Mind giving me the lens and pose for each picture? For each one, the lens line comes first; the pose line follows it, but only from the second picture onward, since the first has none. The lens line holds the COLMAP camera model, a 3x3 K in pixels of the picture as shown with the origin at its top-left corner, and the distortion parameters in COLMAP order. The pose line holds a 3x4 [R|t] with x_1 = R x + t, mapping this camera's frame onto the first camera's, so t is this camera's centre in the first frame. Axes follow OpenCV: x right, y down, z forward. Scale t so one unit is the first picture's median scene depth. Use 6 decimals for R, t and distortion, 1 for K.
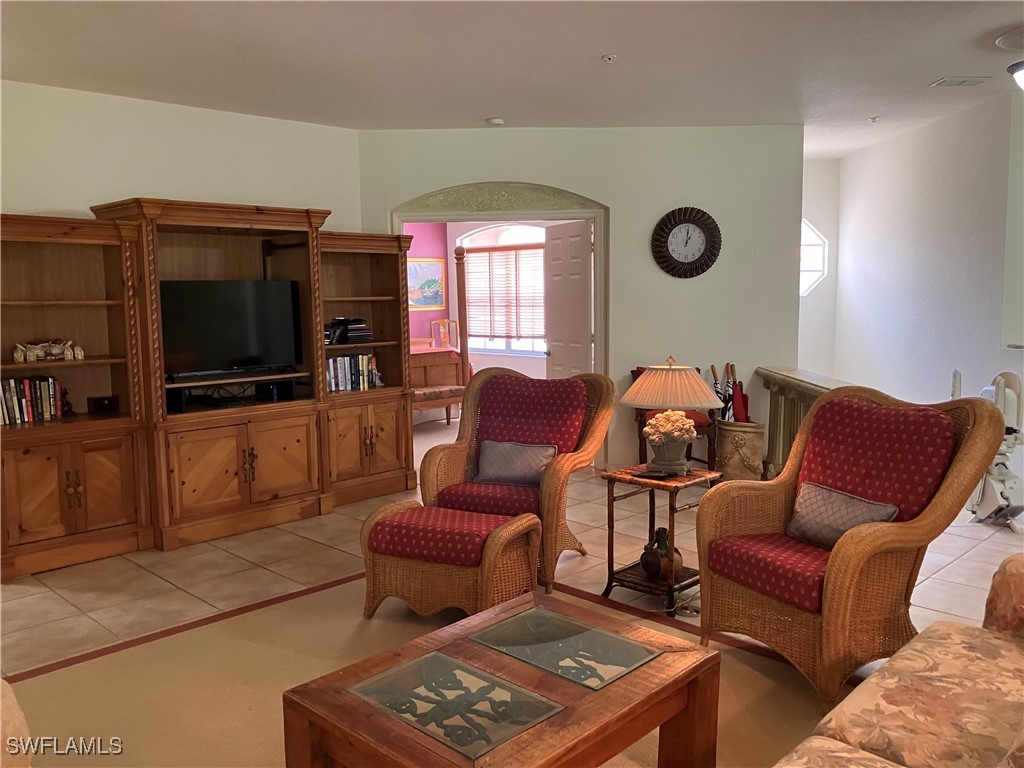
lens RADIAL K [[839.6, 0, 512.0], [0, 839.6, 384.0], [0, 0, 1]] dist [0.042533, -0.056713]
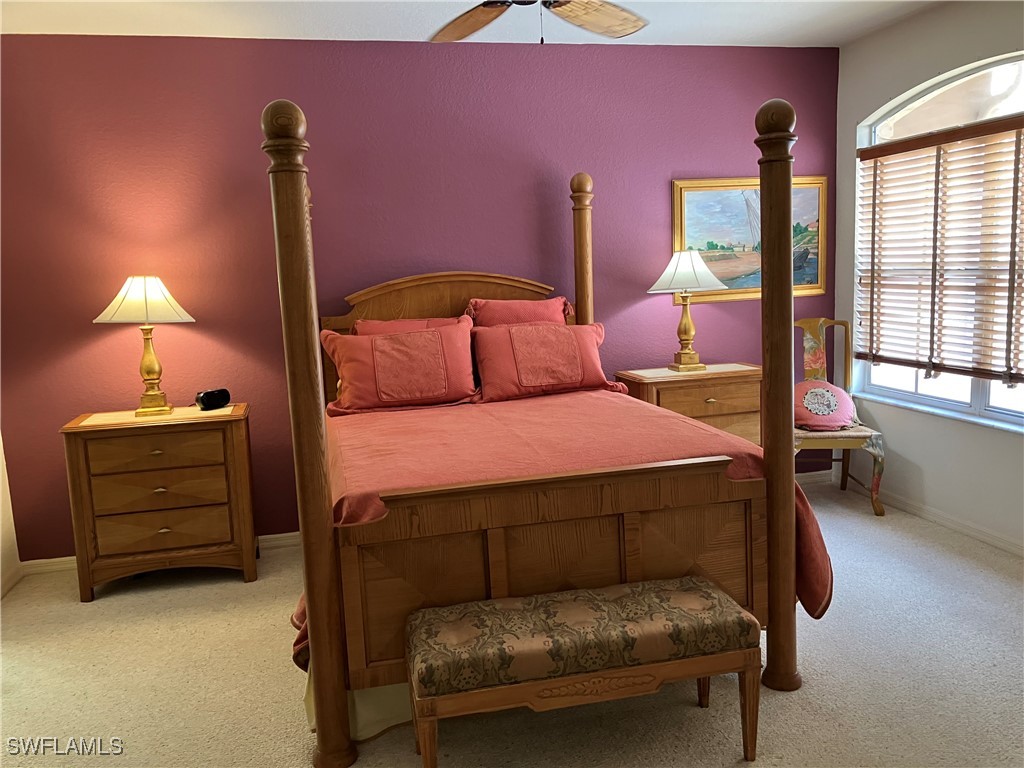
lens RADIAL K [[839.6, 0, 512.0], [0, 839.6, 384.0], [0, 0, 1]] dist [0.042533, -0.056713]
pose [[0.851162, 0.052376, -0.522283, 0.014613], [-0.027290, 0.998079, 0.055616, -0.065906], [0.524193, -0.033085, 0.850957, 0.574559]]
